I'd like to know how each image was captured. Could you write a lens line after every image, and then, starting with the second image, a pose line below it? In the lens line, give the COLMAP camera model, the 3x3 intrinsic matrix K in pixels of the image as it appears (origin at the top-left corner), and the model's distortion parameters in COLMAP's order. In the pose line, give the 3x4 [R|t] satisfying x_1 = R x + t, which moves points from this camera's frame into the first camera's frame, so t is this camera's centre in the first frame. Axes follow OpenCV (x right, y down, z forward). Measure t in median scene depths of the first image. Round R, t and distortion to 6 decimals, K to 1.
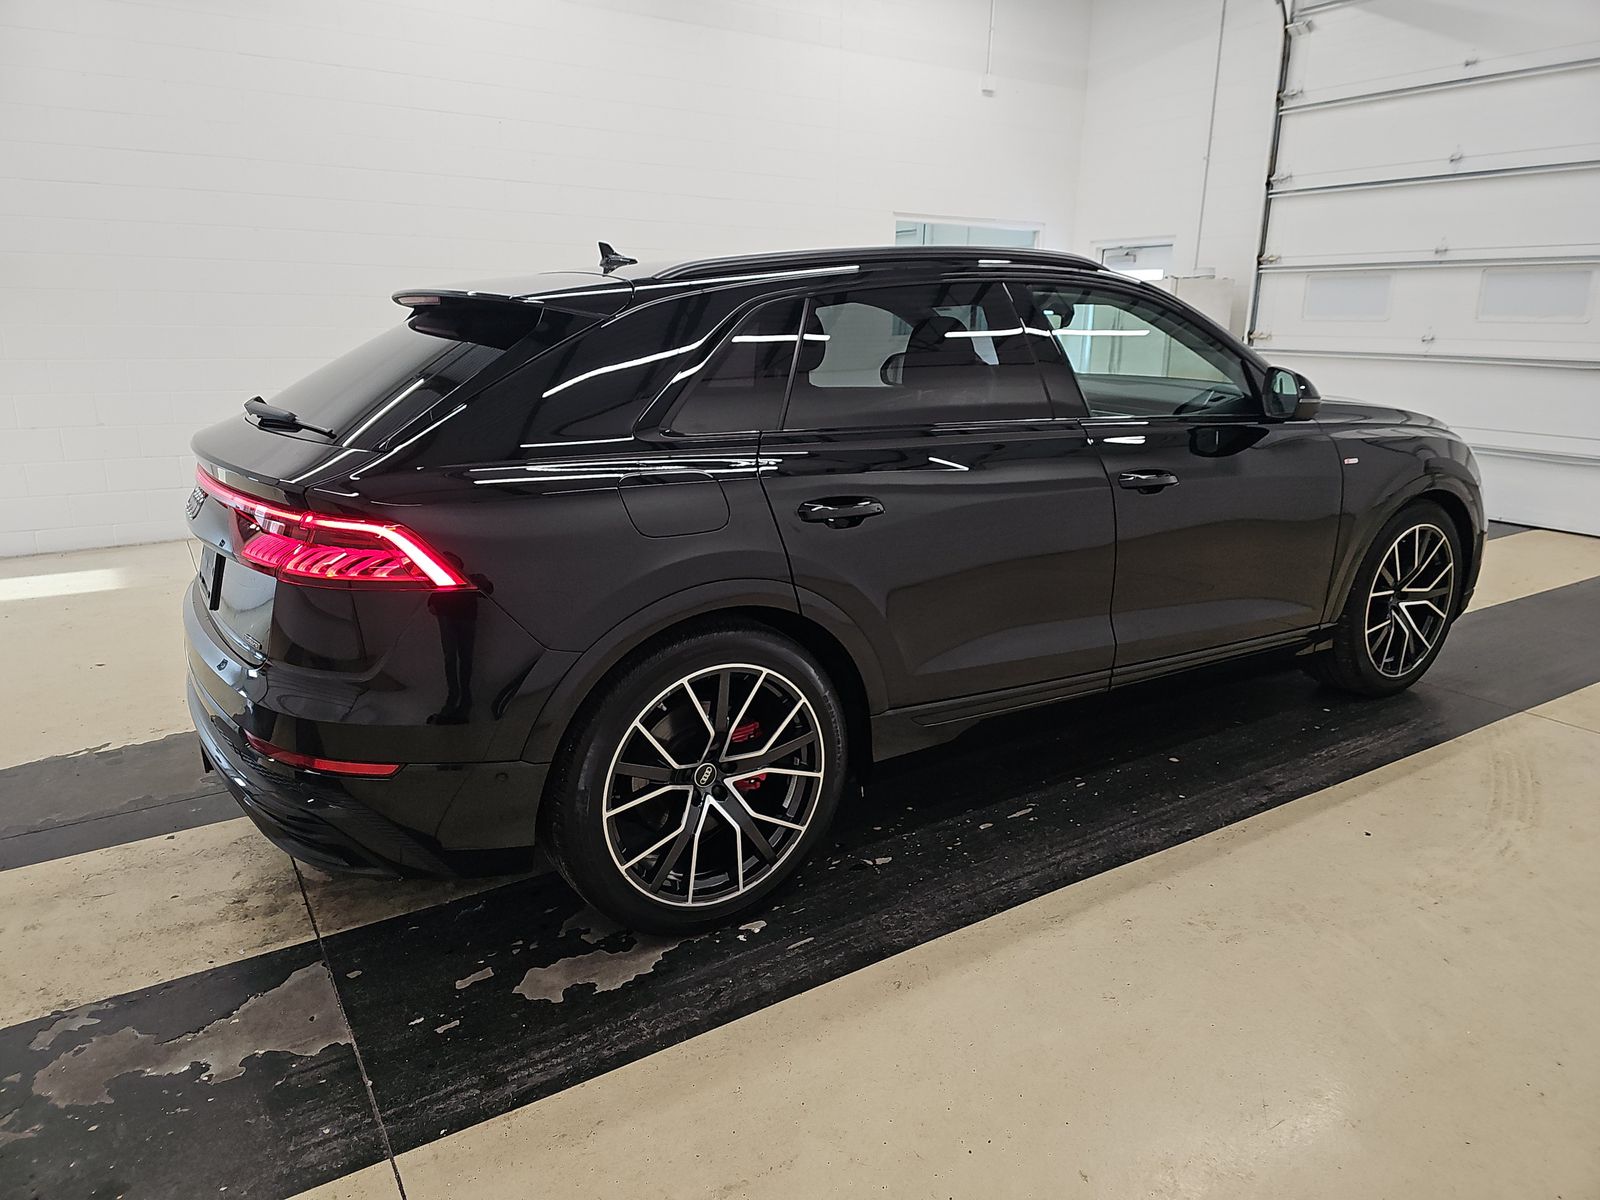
lens RADIAL K [[1064.4, 0, 796.0], [0, 1064.4, 596.4], [0, 0, 1]] dist [-0.003073, -0.025376]
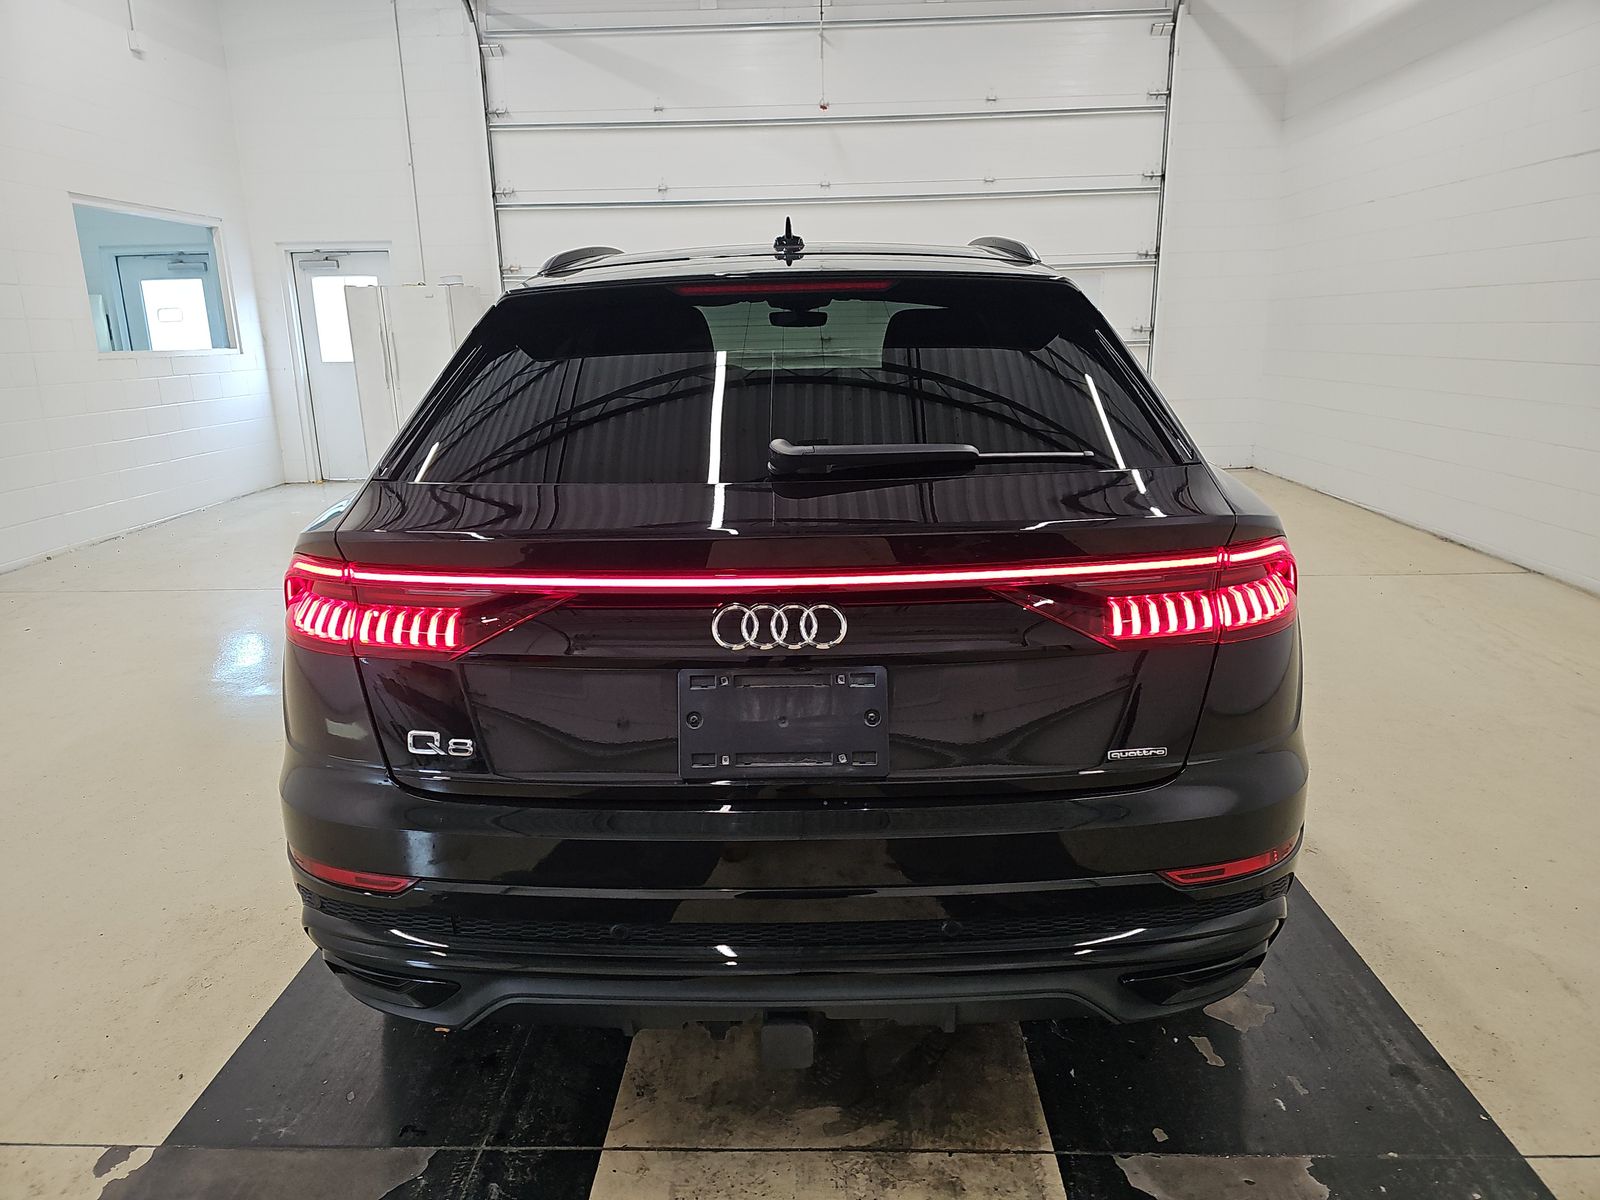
lens RADIAL K [[1064.4, 0, 802.3], [0, 1064.4, 599.6], [0, 0, 1]] dist [-0.003073, -0.025376]
pose [[0.551213, -0.208143, 0.807985, -0.316134], [0.218078, 0.970662, 0.101275, -0.046298], [-0.805361, 0.120380, 0.580433, 0.203368]]
